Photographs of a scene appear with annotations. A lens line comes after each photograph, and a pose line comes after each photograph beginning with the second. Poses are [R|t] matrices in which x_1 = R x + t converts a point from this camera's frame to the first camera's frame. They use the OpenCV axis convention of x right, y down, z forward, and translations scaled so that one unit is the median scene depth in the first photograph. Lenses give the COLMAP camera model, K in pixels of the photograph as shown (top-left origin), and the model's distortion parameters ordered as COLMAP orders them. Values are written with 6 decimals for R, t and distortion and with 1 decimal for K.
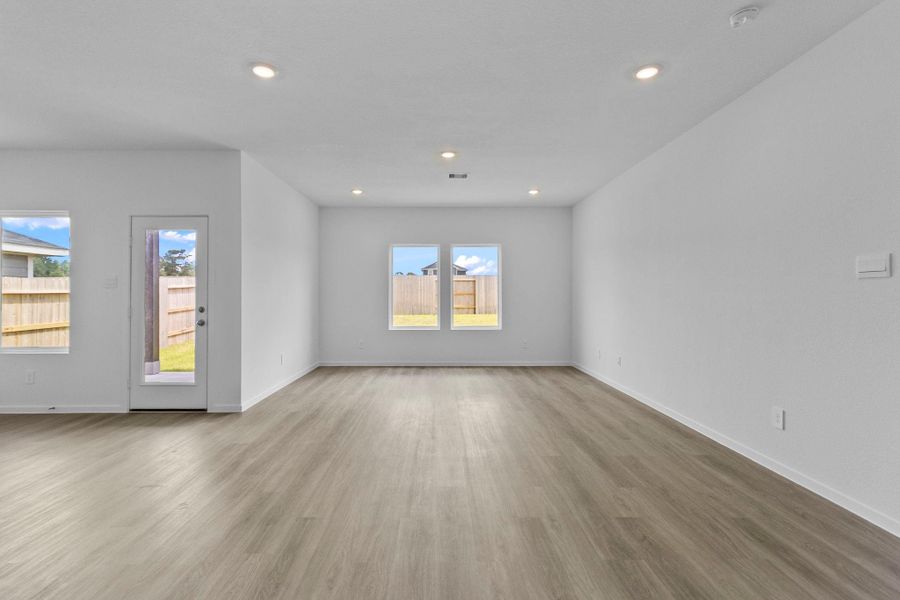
lens RADIAL K [[407.9, 0, 446.3], [0, 407.9, 296.7], [0, 0, 1]] dist [0.001322, 0.000206]
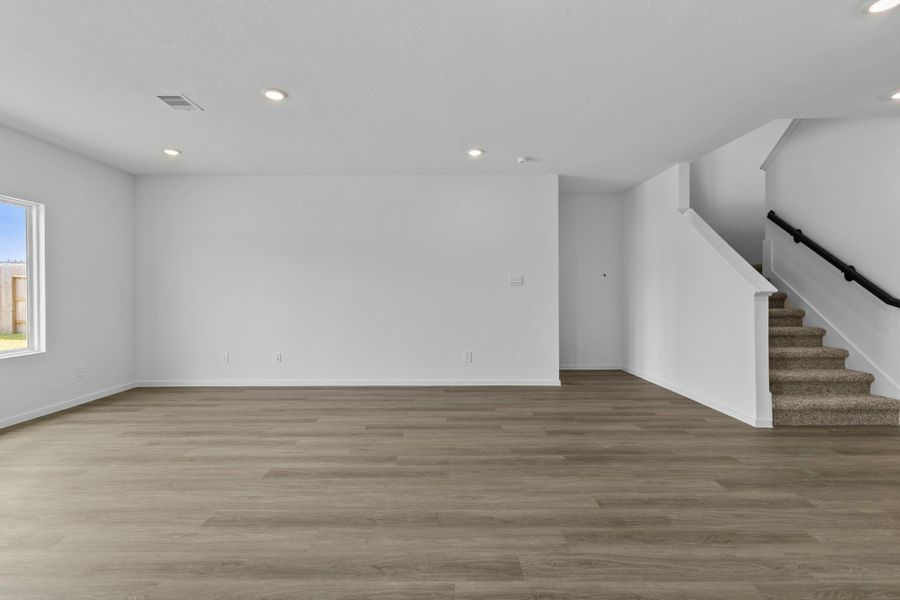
lens RADIAL K [[407.9, 0, 446.3], [0, 407.9, 296.7], [0, 0, 1]] dist [0.001322, 0.000206]
pose [[0.021435, 0.000419, 0.999770, -1.185724], [0.009767, 0.999952, -0.000629, 0.017947], [-0.999723, 0.009778, 0.021429, 1.172002]]
